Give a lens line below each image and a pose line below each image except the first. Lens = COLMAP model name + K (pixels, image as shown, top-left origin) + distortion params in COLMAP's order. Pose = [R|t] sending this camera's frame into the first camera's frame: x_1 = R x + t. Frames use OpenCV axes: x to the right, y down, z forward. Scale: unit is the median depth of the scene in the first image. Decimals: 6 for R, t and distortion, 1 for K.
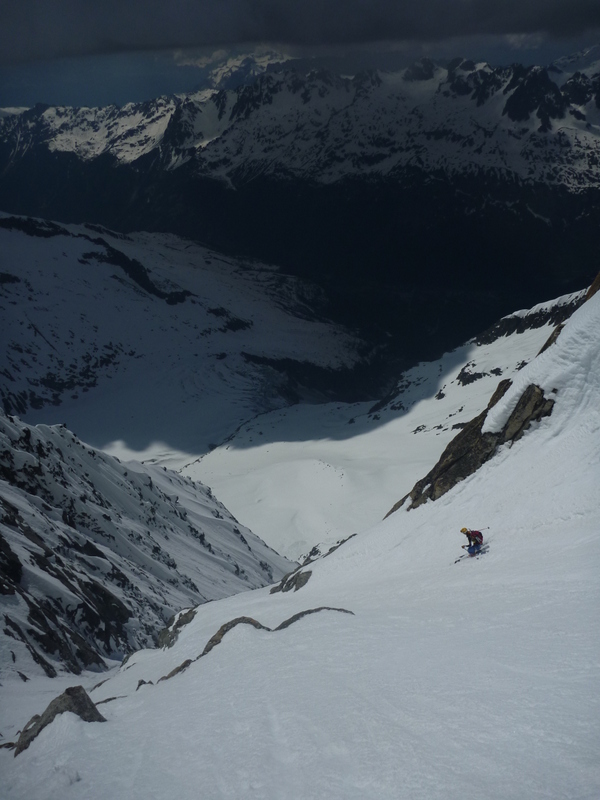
lens RADIAL K [[651.9, 0, 299.1], [0, 651.9, 401.6], [0, 0, 1]] dist [-0.032965, -0.003331]
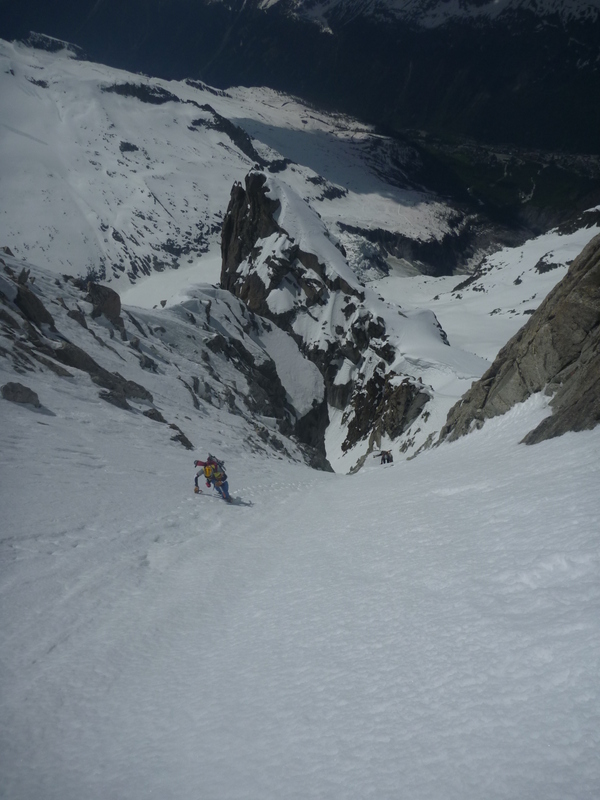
lens RADIAL K [[651.9, 0, 300.3], [0, 651.9, 397.4], [0, 0, 1]] dist [-0.032965, -0.003331]
pose [[0.991651, 0.064678, -0.111561, -0.010733], [-0.039221, 0.975414, 0.216862, -0.023426], [0.122845, -0.210676, 0.969807, -0.100773]]
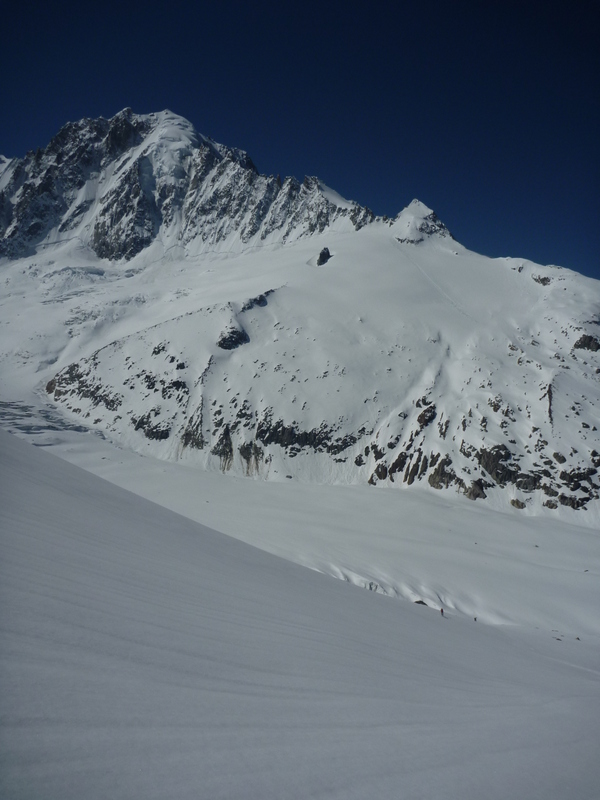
lens RADIAL K [[651.9, 0, 298.3], [0, 651.9, 399.6], [0, 0, 1]] dist [-0.032965, -0.003331]
pose [[0.333486, 0.098389, -0.937607, 0.024451], [-0.504912, 0.858519, -0.089496, 0.039567], [0.796148, 0.503255, 0.335982, 0.541394]]
